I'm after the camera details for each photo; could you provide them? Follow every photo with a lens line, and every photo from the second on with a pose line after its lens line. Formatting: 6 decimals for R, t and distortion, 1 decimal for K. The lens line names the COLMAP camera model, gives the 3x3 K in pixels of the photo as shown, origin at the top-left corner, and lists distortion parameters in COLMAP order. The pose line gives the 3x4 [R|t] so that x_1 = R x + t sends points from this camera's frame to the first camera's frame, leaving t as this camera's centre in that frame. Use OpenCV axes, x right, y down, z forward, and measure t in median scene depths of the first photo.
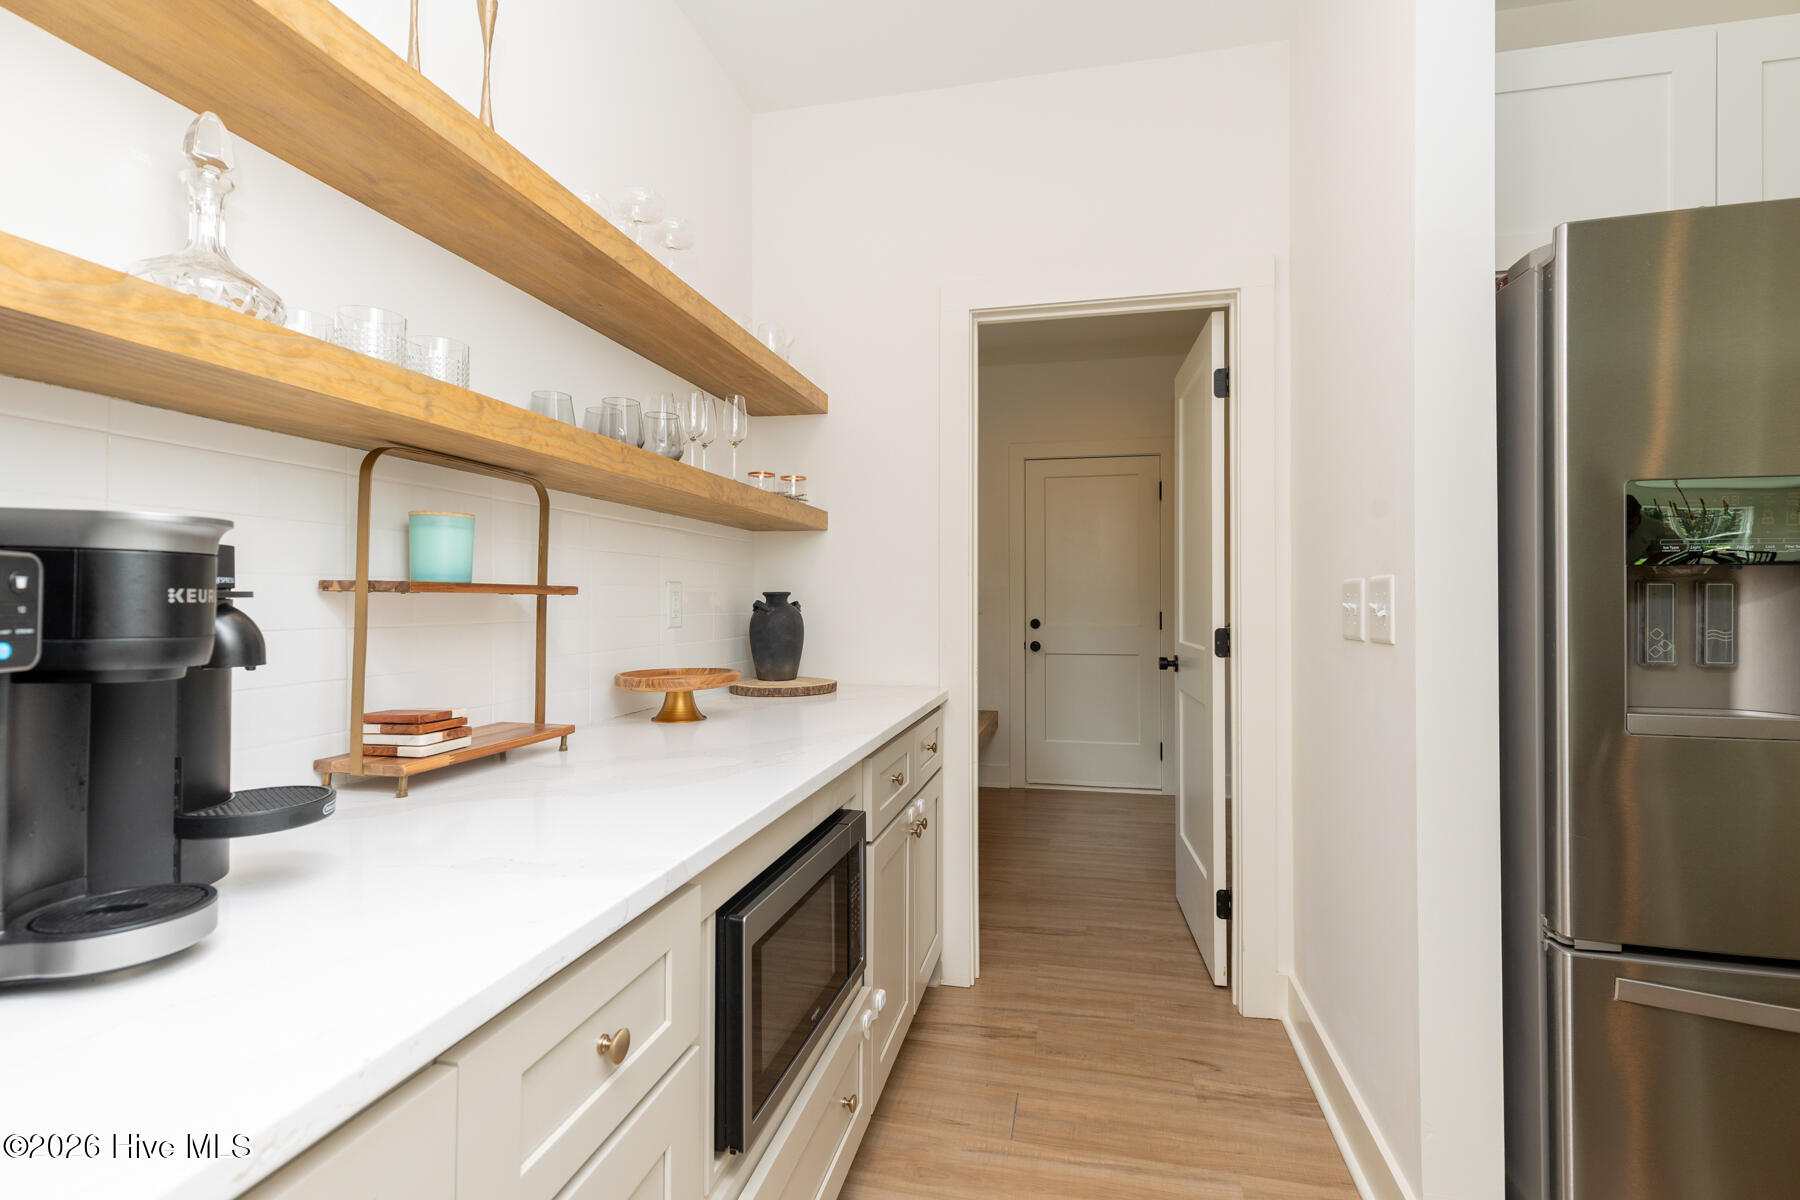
lens RADIAL K [[810.3, 0, 905.0], [0, 810.3, 595.0], [0, 0, 1]] dist [0.004820, -0.000143]
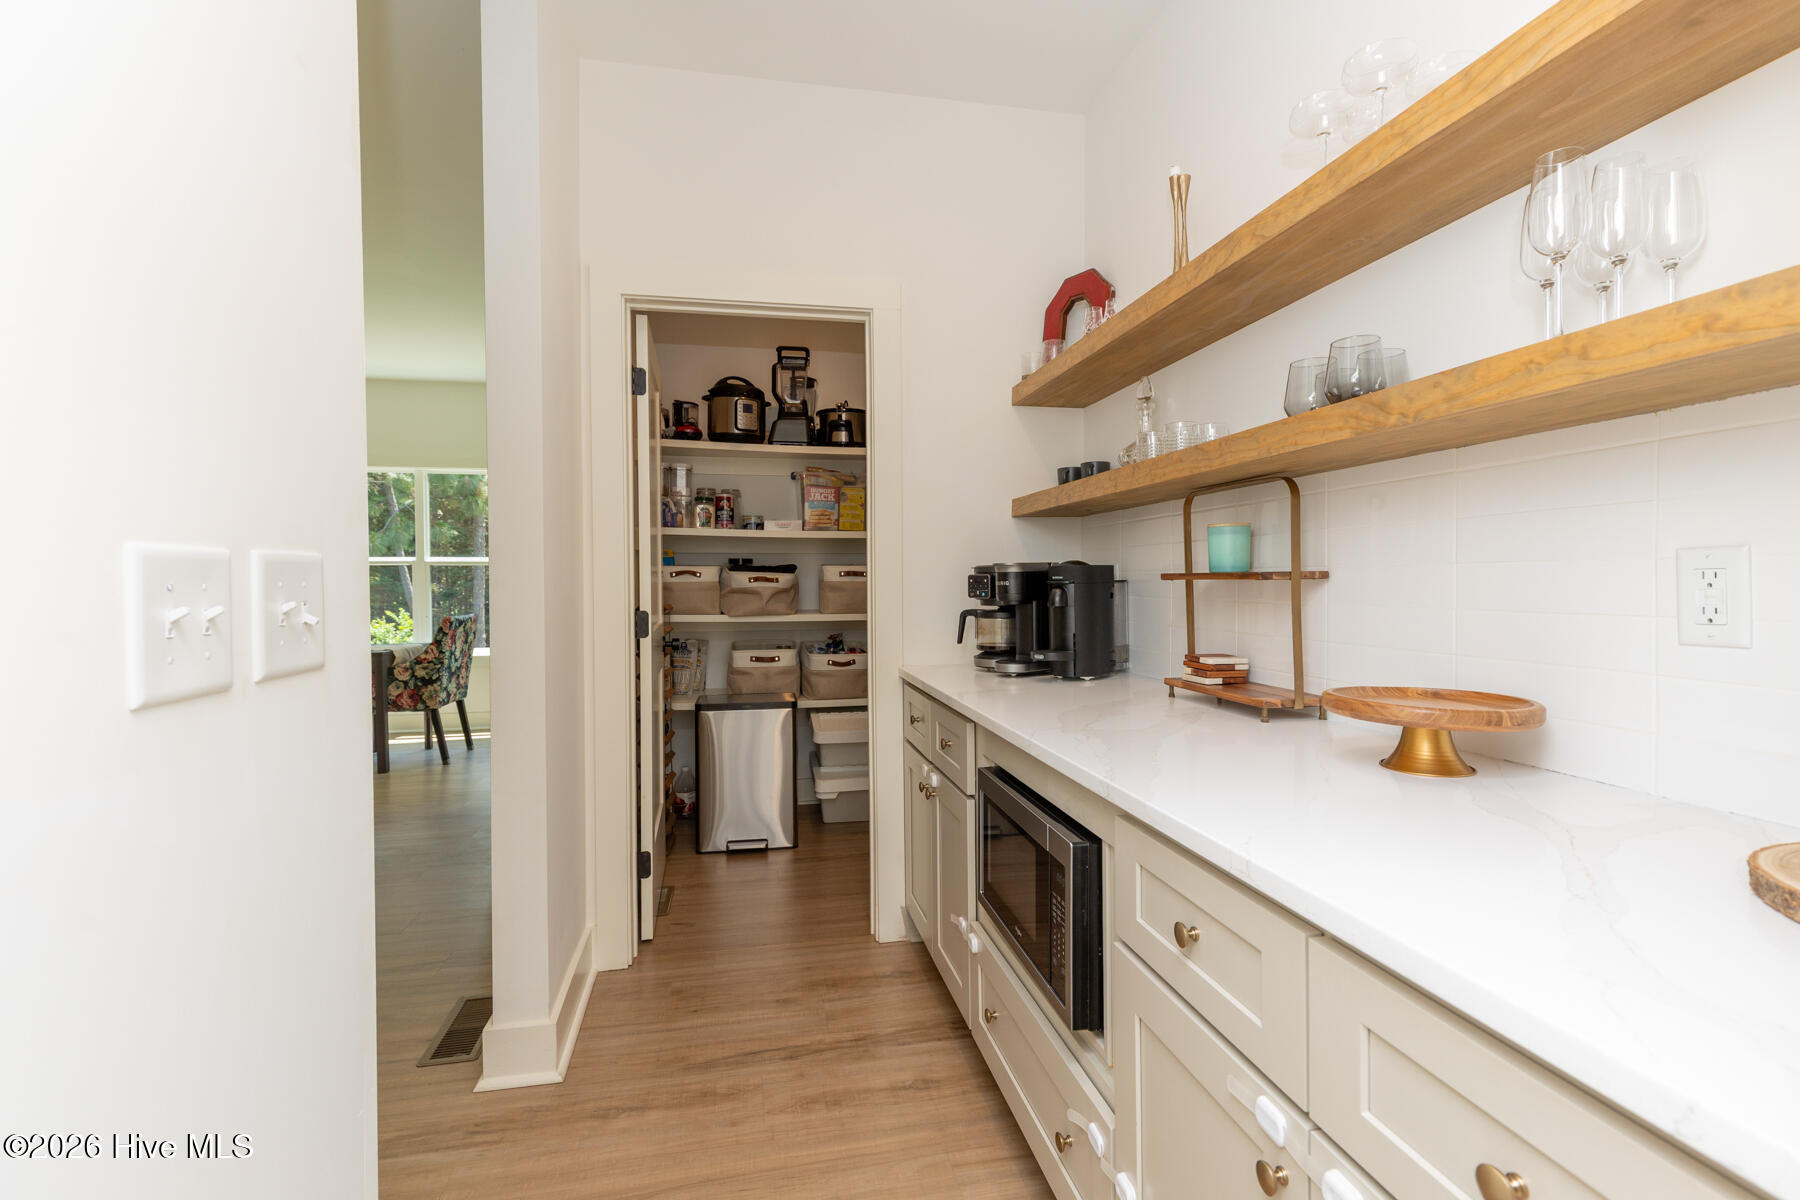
lens RADIAL K [[810.3, 0, 915.1], [0, 810.3, 591.7], [0, 0, 1]] dist [0.004820, -0.000143]
pose [[-0.913349, 0.010254, -0.407048, 0.498580], [0.006706, 0.999926, 0.010142, 0.001879], [0.407122, 0.006533, -0.913351, 1.978632]]
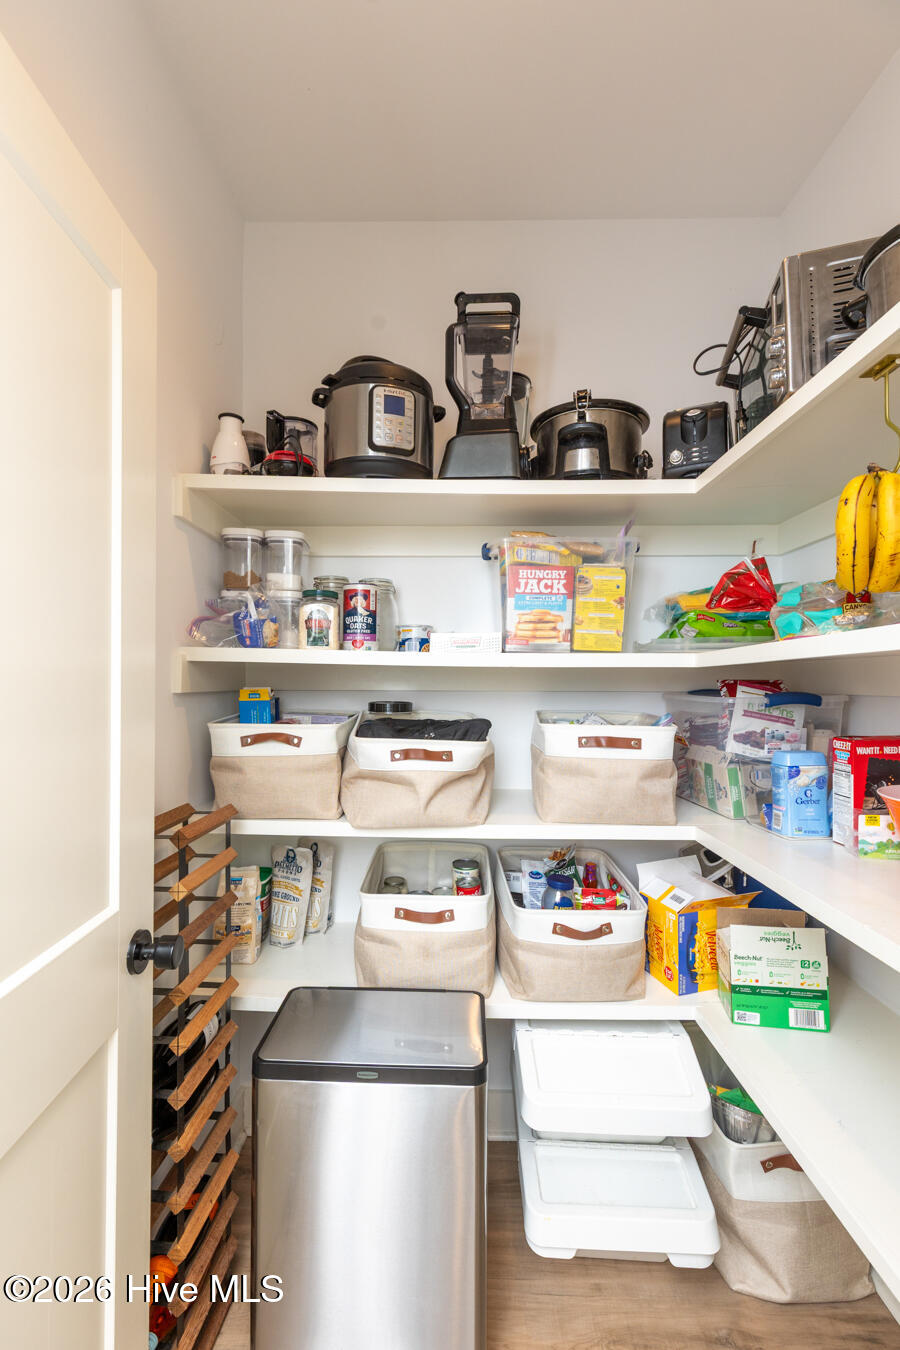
lens RADIAL K [[607.8, 0, 450.9], [0, 607.8, 676.9], [0, 0, 1]] dist [0.004820, -0.000143]
pose [[-0.979070, -0.006899, -0.203407, 0.286060], [-0.002422, 0.999749, -0.022251, -0.050195], [0.203510, -0.021293, -0.978841, 1.231689]]
